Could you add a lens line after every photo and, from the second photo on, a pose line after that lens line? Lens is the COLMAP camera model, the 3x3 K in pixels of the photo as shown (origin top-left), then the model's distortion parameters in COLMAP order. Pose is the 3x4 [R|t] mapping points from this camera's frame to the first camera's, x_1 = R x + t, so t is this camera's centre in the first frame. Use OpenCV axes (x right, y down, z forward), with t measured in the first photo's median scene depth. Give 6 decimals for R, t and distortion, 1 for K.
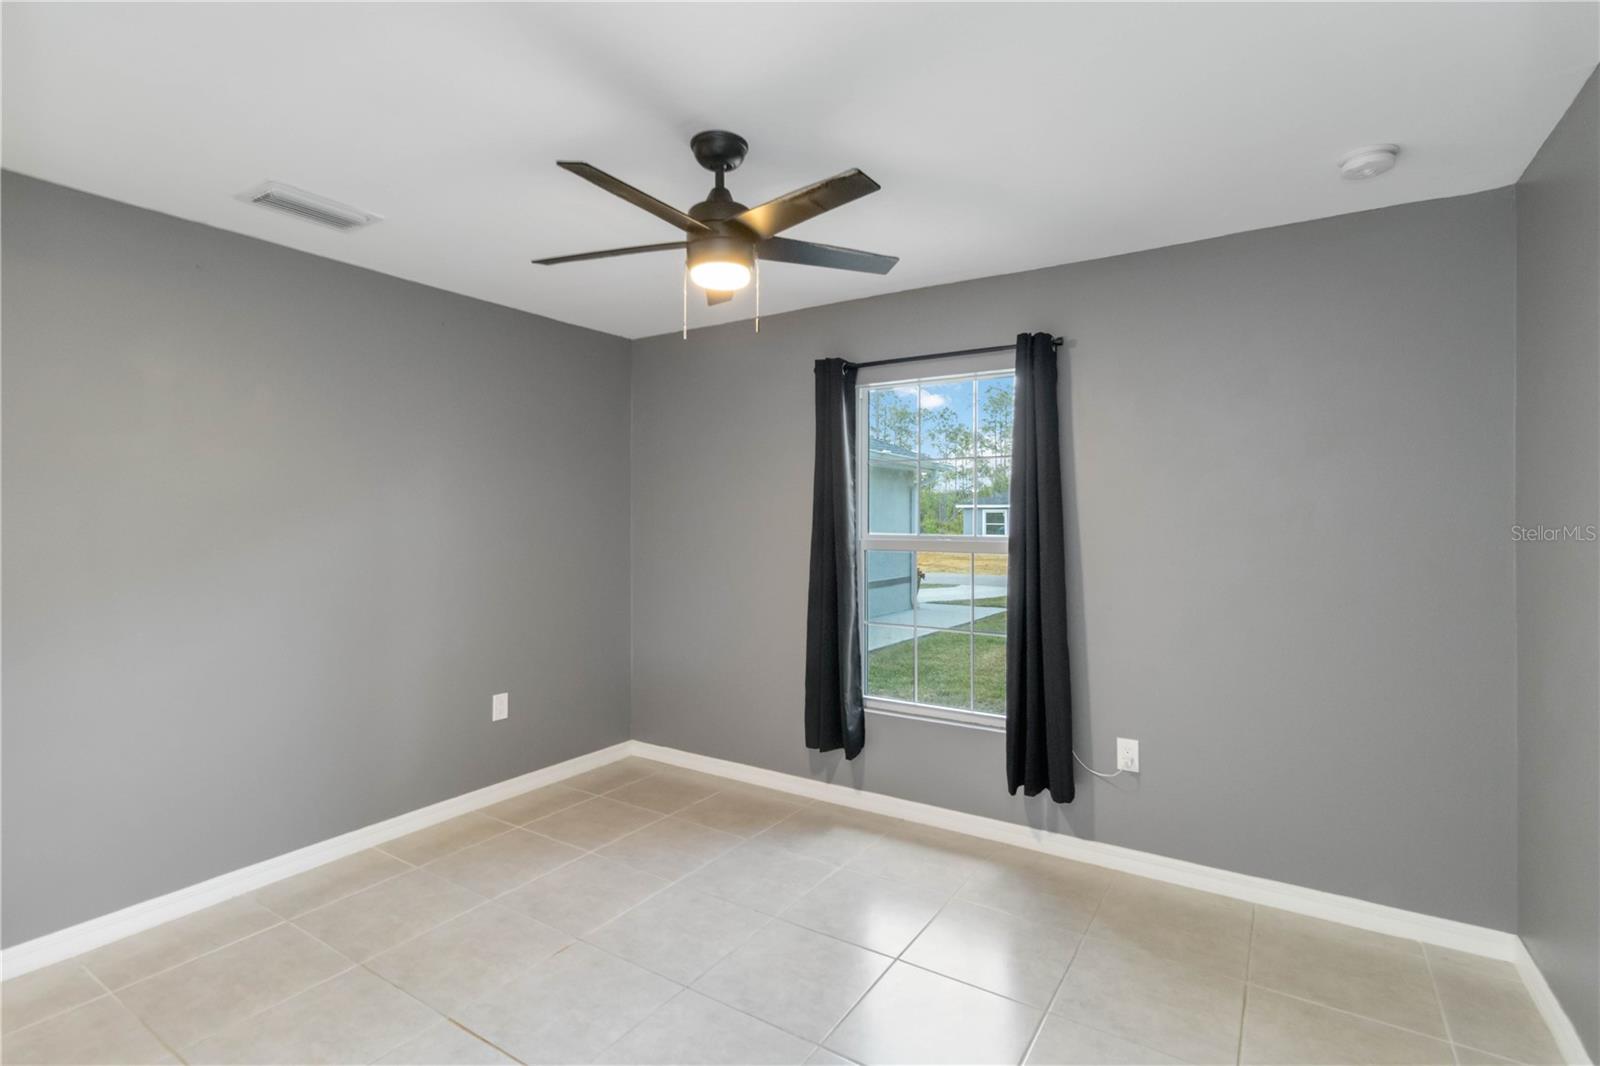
lens RADIAL K [[751.6, 0, 798.4], [0, 751.6, 518.5], [0, 0, 1]] dist [0.000966, 0.000255]
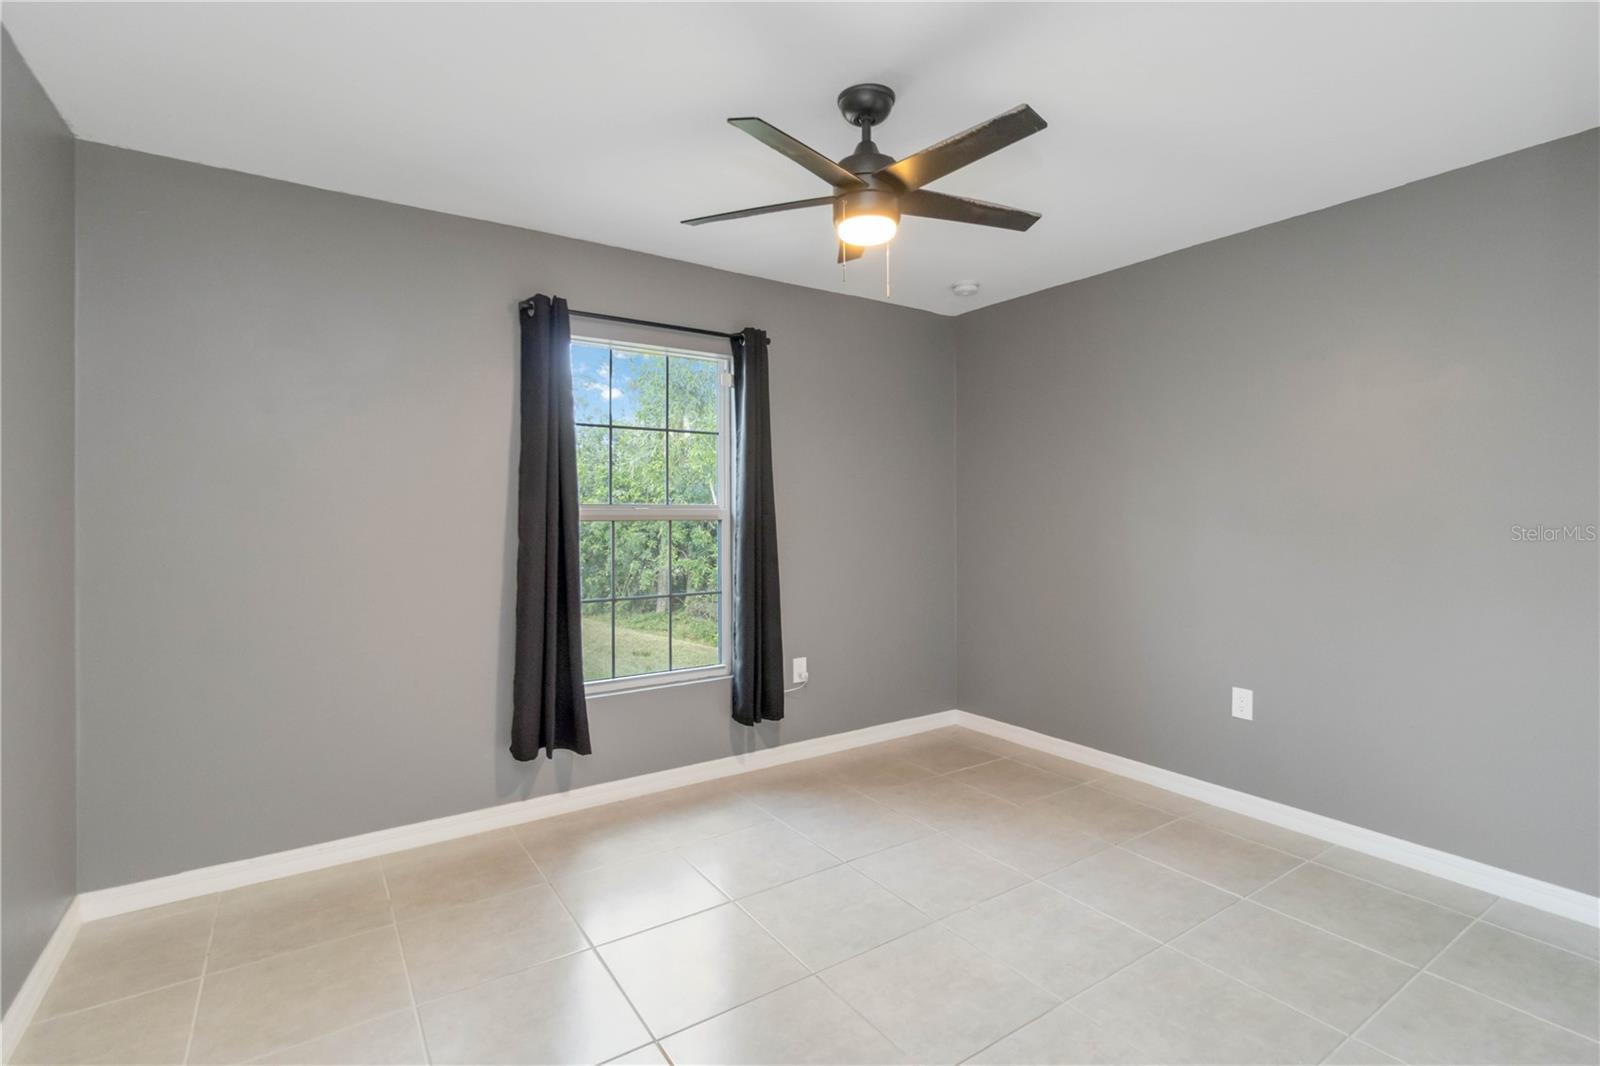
lens RADIAL K [[751.6, 0, 798.4], [0, 751.6, 518.5], [0, 0, 1]] dist [0.000966, 0.000255]
pose [[0.395682, -0.017818, 0.918215, -0.719047], [-0.006095, 0.999739, 0.022027, 0.019273], [-0.918367, -0.014312, 0.395470, 0.462276]]
